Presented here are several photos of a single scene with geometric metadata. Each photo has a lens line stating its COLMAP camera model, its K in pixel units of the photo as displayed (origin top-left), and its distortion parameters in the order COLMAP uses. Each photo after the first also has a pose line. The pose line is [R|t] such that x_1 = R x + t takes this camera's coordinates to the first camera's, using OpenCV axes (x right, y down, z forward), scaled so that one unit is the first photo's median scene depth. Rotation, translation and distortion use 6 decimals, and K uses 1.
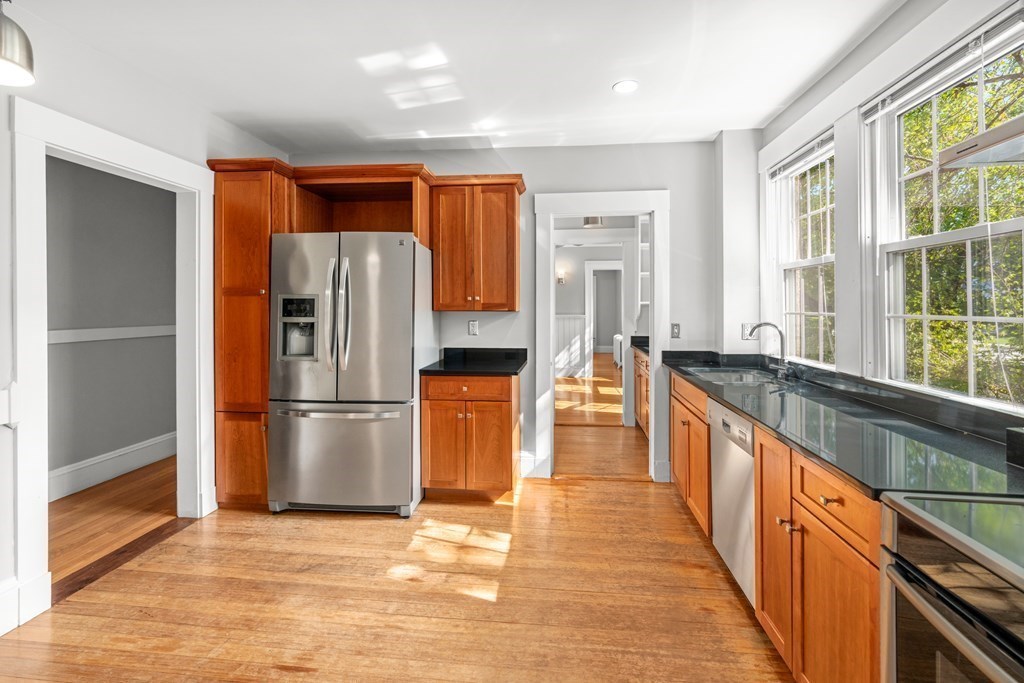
lens RADIAL K [[463.0, 0, 510.7], [0, 463.0, 310.8], [0, 0, 1]] dist [-0.001971, -0.000113]
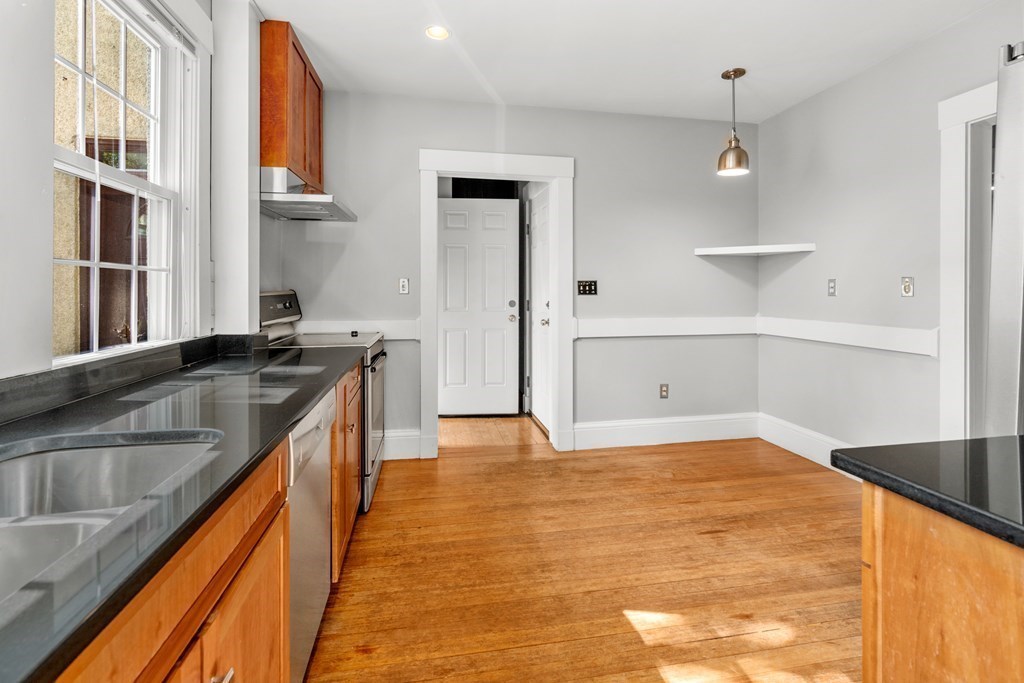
lens RADIAL K [[481.1, 0, 512.3], [0, 481.1, 288.6], [0, 0, 1]] dist [-0.000893, -0.000089]
pose [[-0.954483, -0.001247, -0.298261, 0.451179], [-0.001967, 0.999996, 0.002113, 0.054536], [0.298257, 0.002604, -0.954482, 1.912209]]
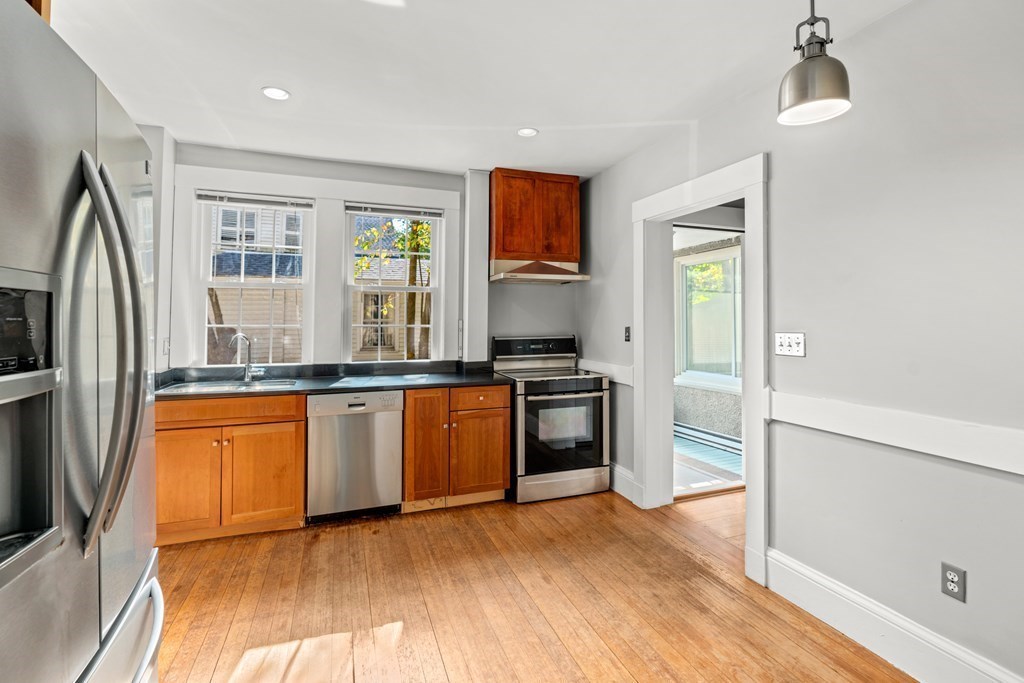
lens RADIAL K [[469.9, 0, 509.0], [0, 469.9, 320.5], [0, 0, 1]] dist [-0.002283, -0.000265]
pose [[-0.444537, 0.003956, 0.895752, -1.117599], [0.005621, 0.999983, -0.001626, -0.005073], [-0.895743, 0.004312, -0.444552, 1.335635]]
